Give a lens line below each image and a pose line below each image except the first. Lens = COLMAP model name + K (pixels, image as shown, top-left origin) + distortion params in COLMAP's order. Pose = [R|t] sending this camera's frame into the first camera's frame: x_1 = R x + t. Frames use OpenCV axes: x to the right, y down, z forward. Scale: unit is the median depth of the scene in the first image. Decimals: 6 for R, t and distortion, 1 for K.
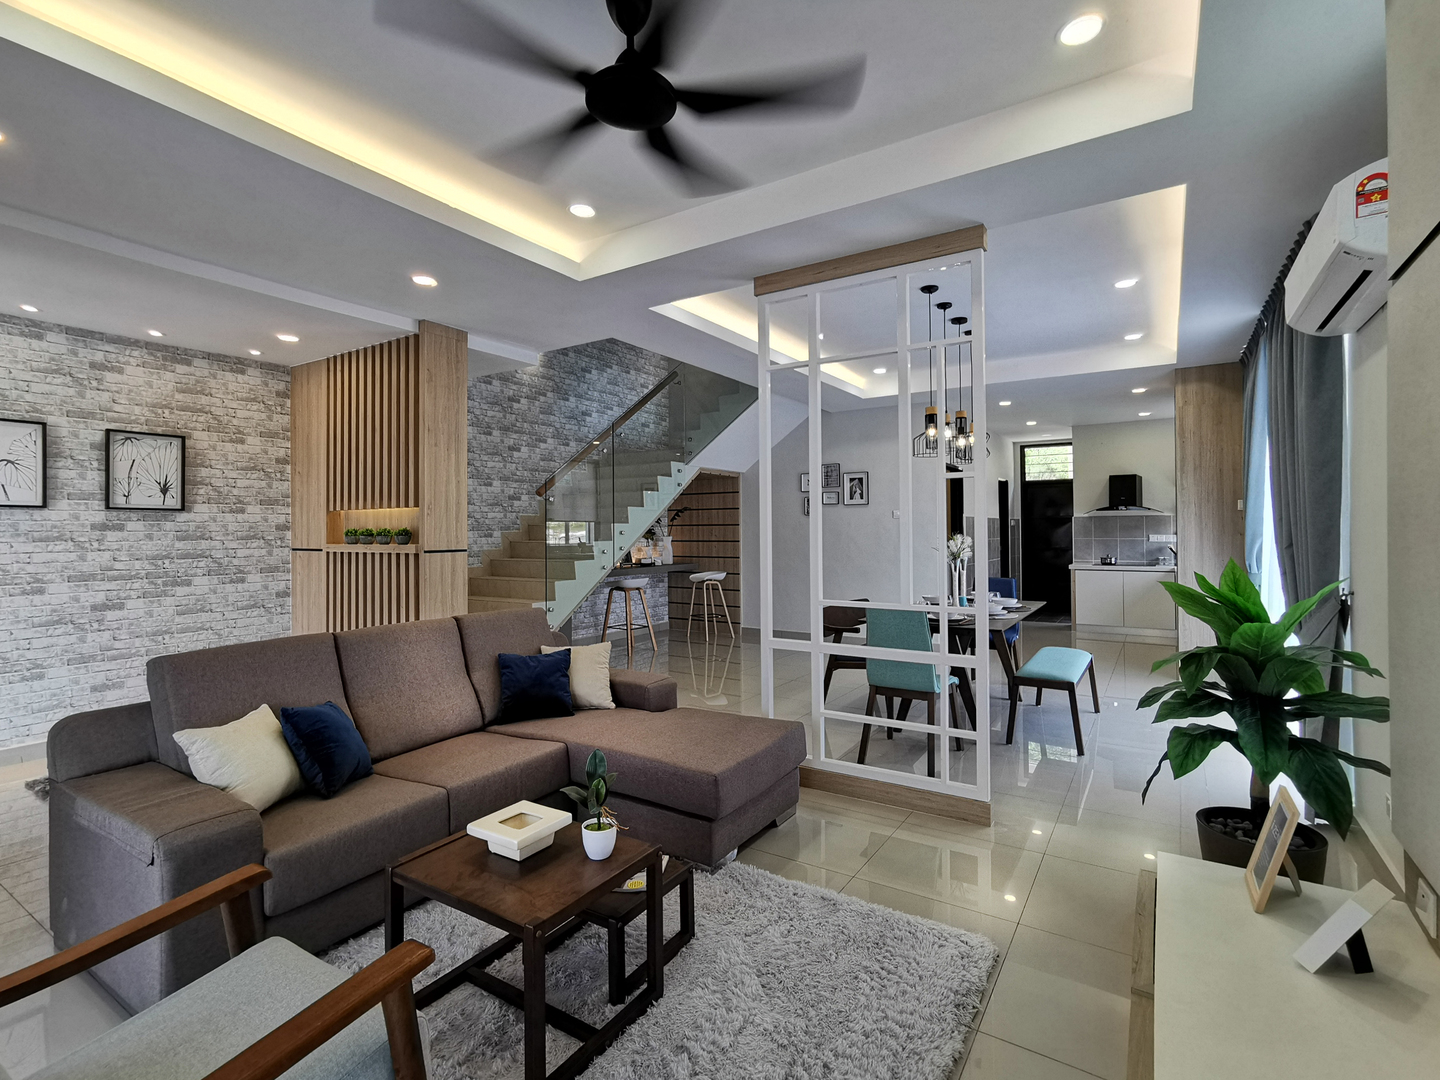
lens RADIAL K [[673.8, 0, 726.6], [0, 673.8, 535.3], [0, 0, 1]] dist [-0.000347, 0.011053]
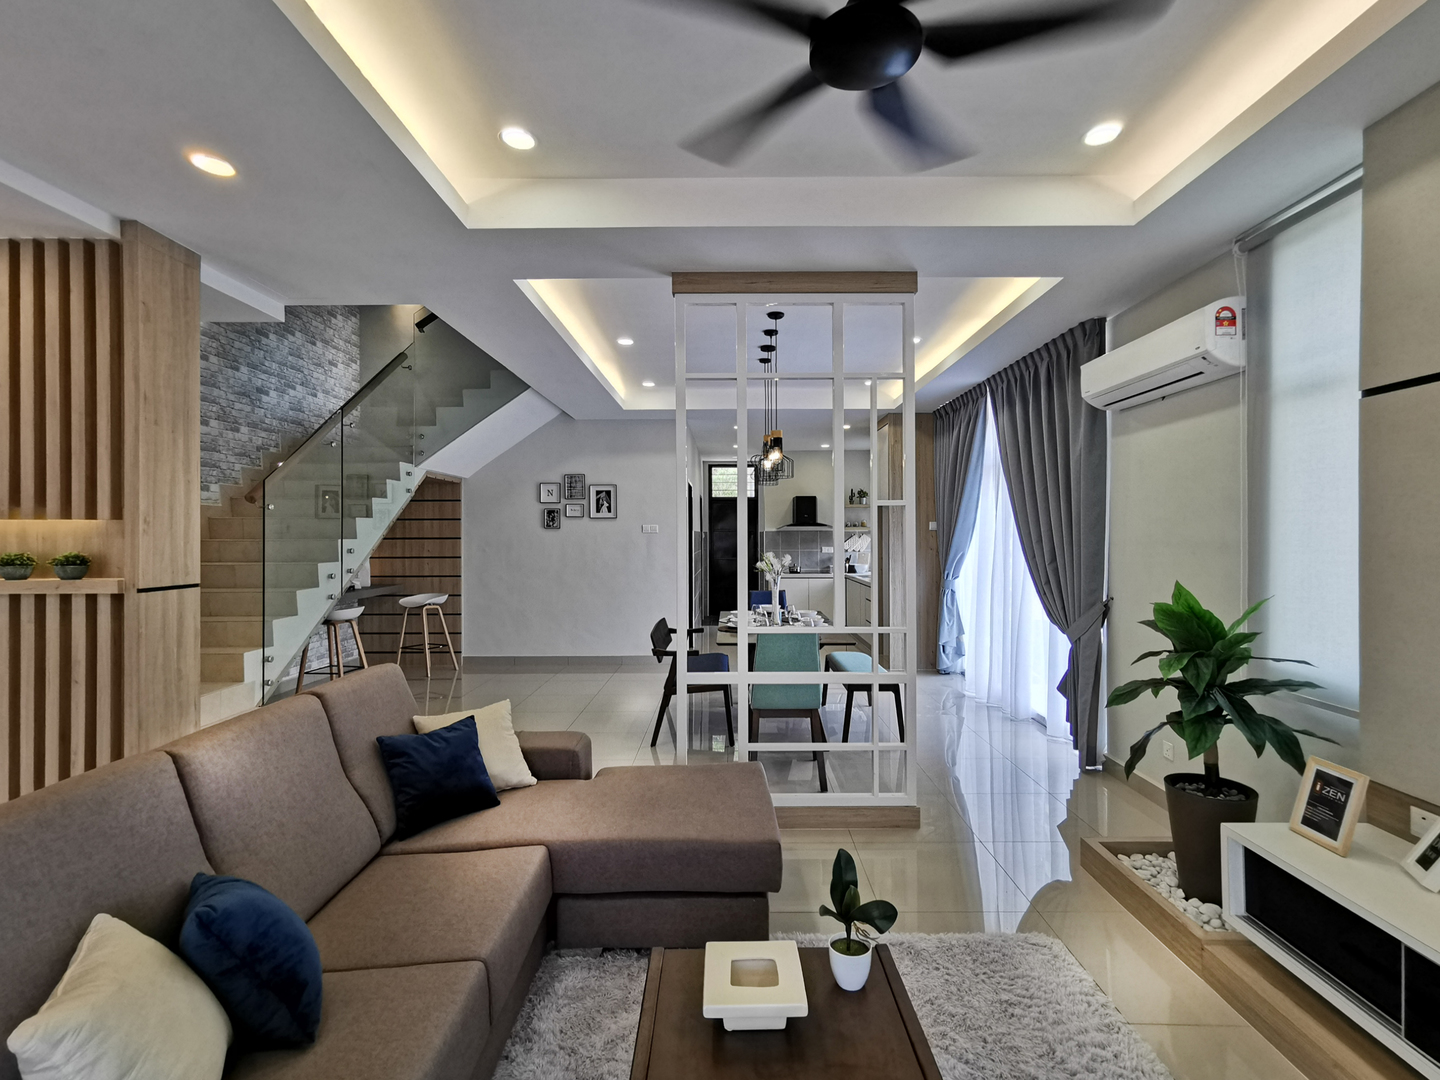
lens RADIAL K [[675.4, 0, 720.0], [0, 675.4, 540.0], [0, 0, 1]] dist [-0.029385, 0.033904]
pose [[0.847191, 0.000306, 0.531289, -0.301755], [0.001901, 0.999992, -0.003607, -0.018367], [-0.531286, 0.004066, 0.847183, 0.167257]]
